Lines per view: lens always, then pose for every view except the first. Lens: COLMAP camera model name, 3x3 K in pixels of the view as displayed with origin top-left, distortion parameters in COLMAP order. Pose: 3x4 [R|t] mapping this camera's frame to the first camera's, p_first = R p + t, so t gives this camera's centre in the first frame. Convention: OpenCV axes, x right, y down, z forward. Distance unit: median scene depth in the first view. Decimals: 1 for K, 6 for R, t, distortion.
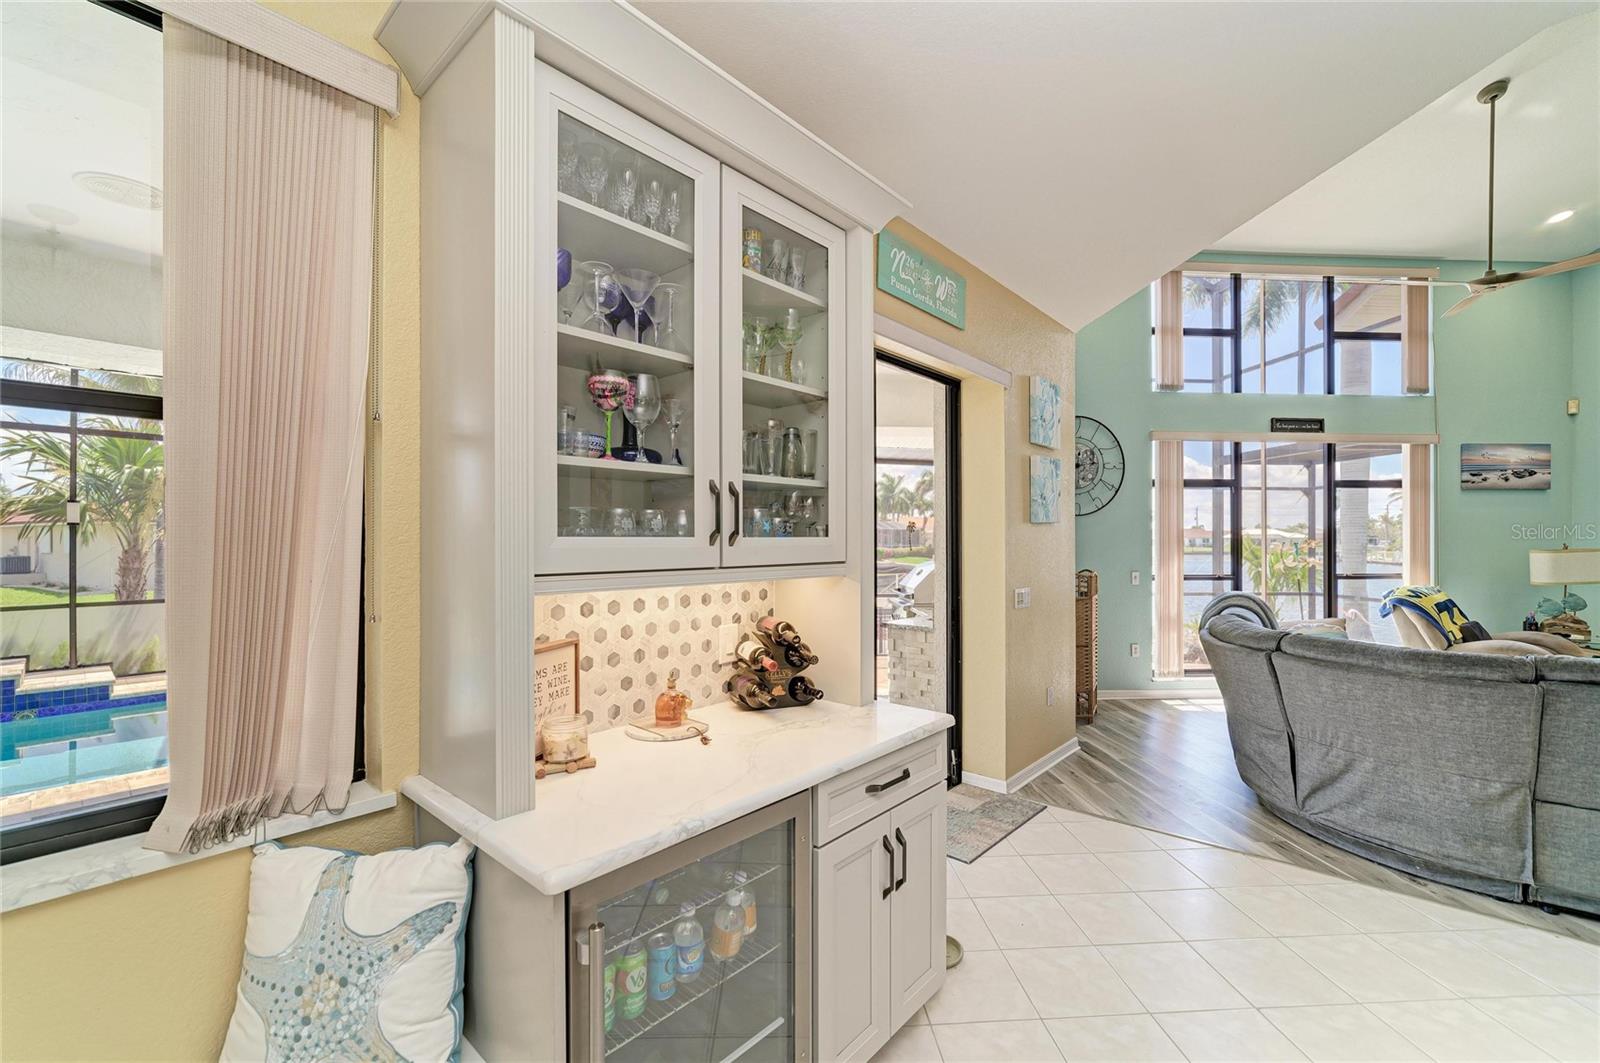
lens RADIAL K [[676.3, 0, 811.6], [0, 676.3, 541.7], [0, 0, 1]] dist [-0.001390, 0.000049]
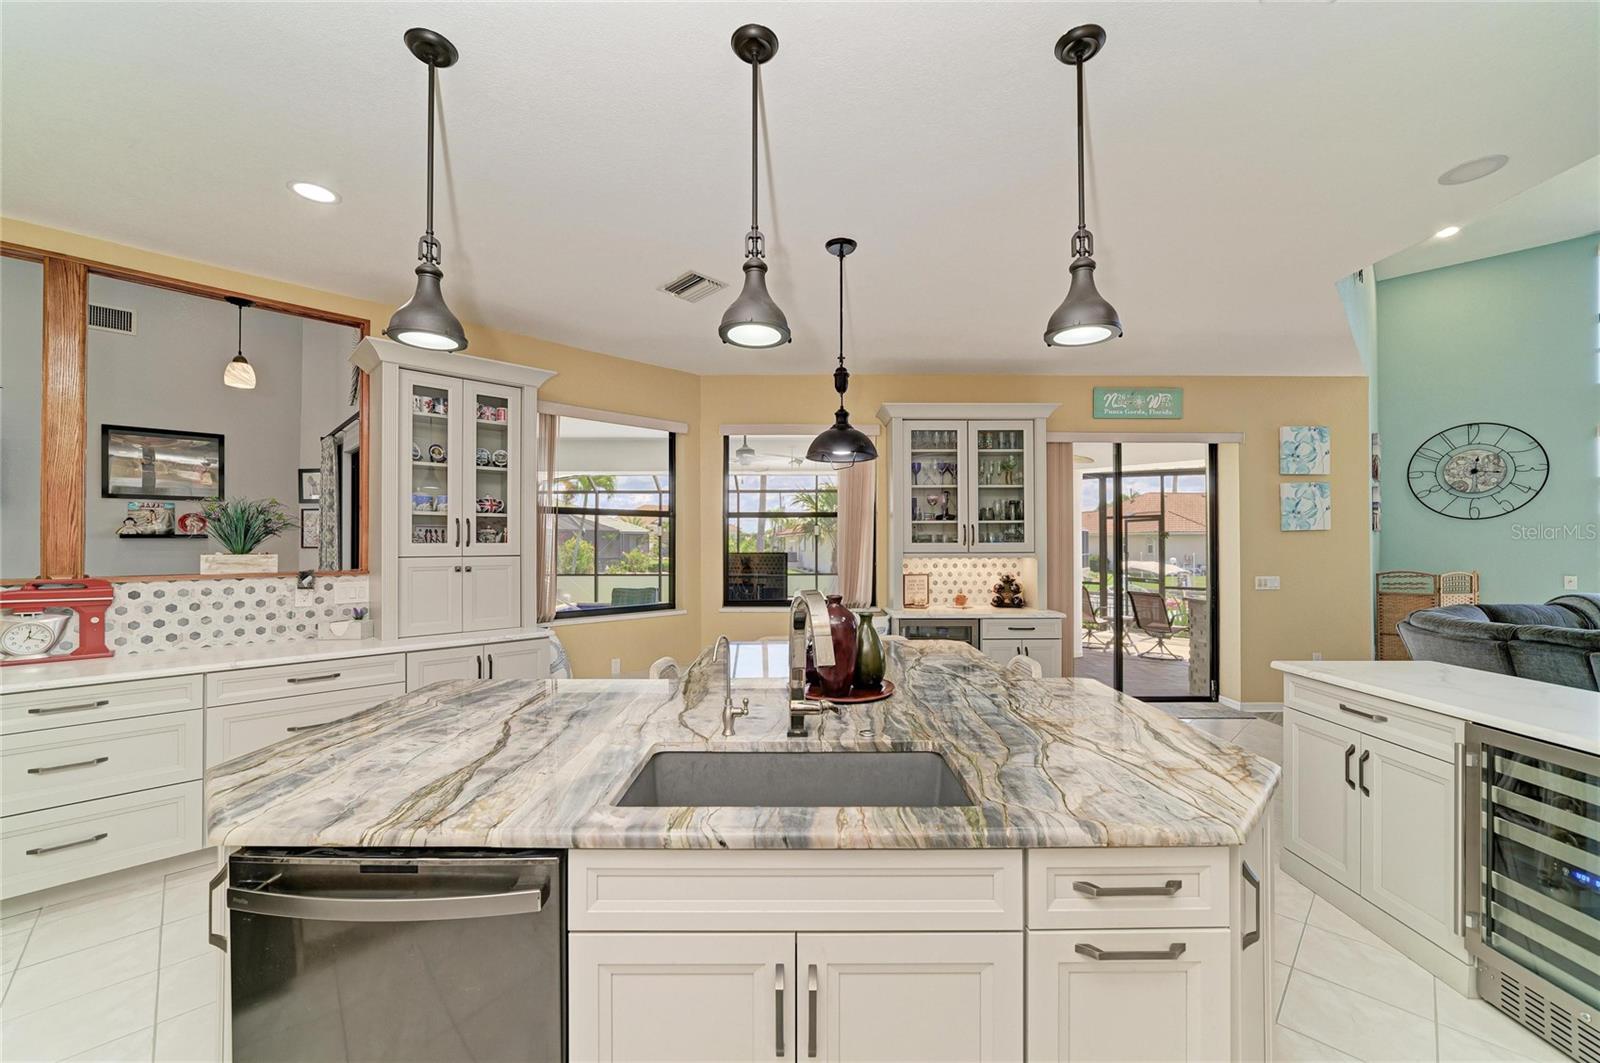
lens RADIAL K [[676.3, 0, 811.6], [0, 676.3, 541.7], [0, 0, 1]] dist [-0.001390, 0.000049]
pose [[0.675672, -0.001563, -0.737201, 1.367461], [-0.000490, 0.999997, -0.002569, -0.001645], [0.737202, 0.002097, 0.675669, -1.322496]]
